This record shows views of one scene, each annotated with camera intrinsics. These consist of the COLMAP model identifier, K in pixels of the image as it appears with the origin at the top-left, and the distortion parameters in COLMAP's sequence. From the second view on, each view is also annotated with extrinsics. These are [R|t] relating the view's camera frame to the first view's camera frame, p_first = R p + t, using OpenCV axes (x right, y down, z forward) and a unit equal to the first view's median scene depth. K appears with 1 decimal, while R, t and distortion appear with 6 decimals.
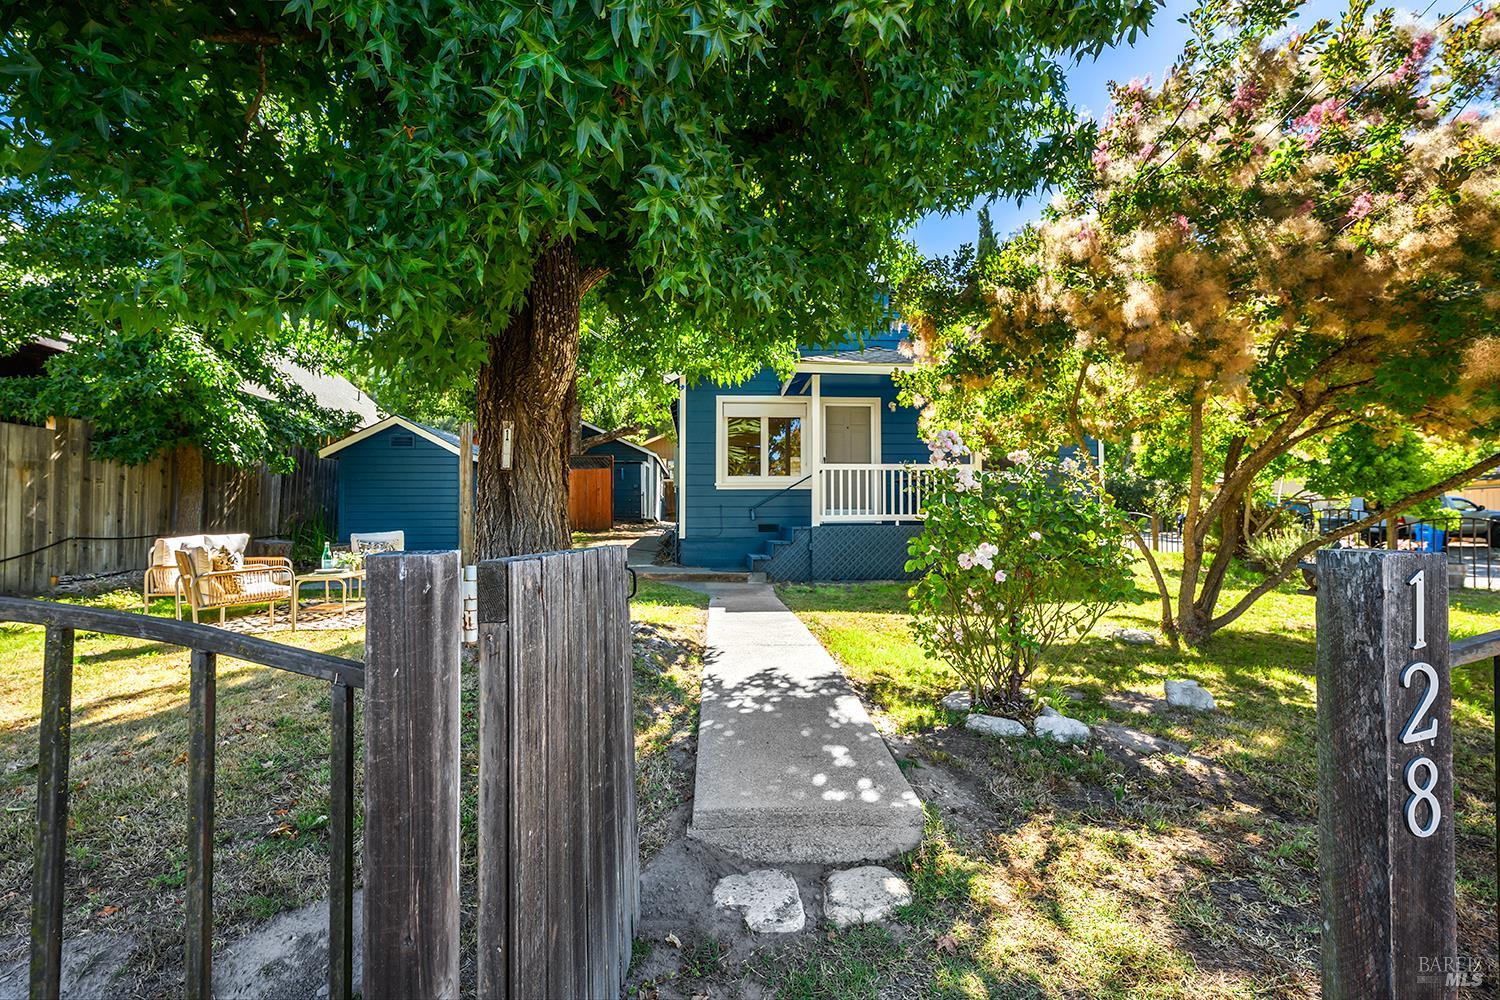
lens RADIAL K [[637.0, 0, 748.9], [0, 637.0, 502.8], [0, 0, 1]] dist [0.000688, 0.000446]
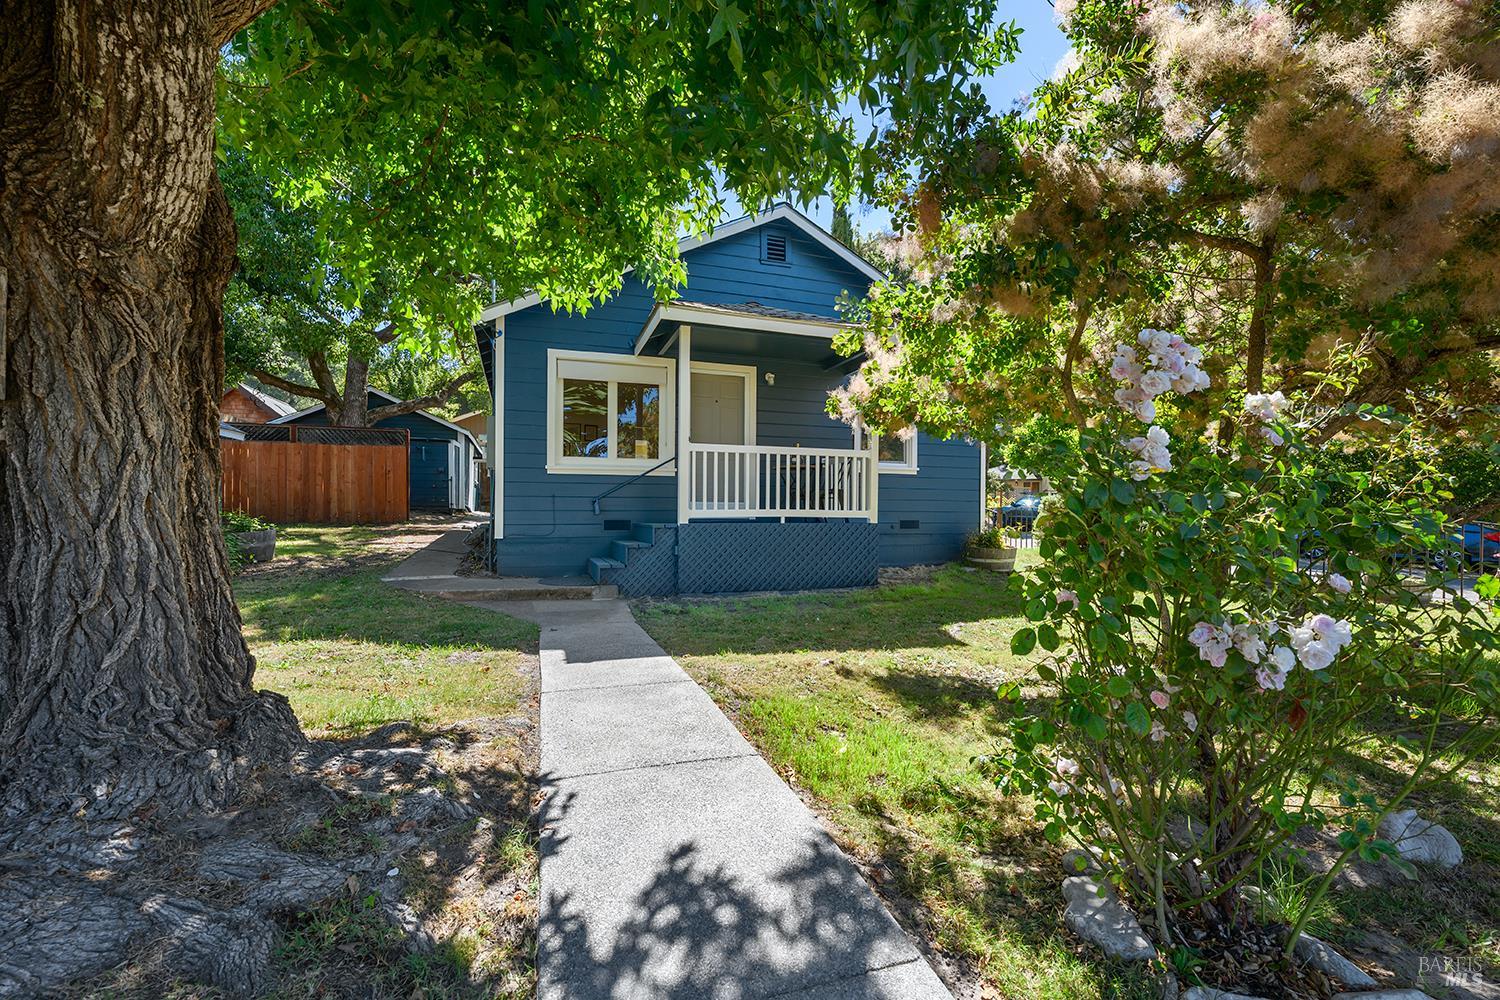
lens RADIAL K [[637.0, 0, 746.3], [0, 637.0, 513.1], [0, 0, 1]] dist [0.000688, 0.000446]
pose [[0.966117, 0.005645, 0.258043, -0.018661], [-0.014134, 0.999418, 0.031056, -0.001016], [-0.257717, -0.033651, 0.965634, 0.215758]]
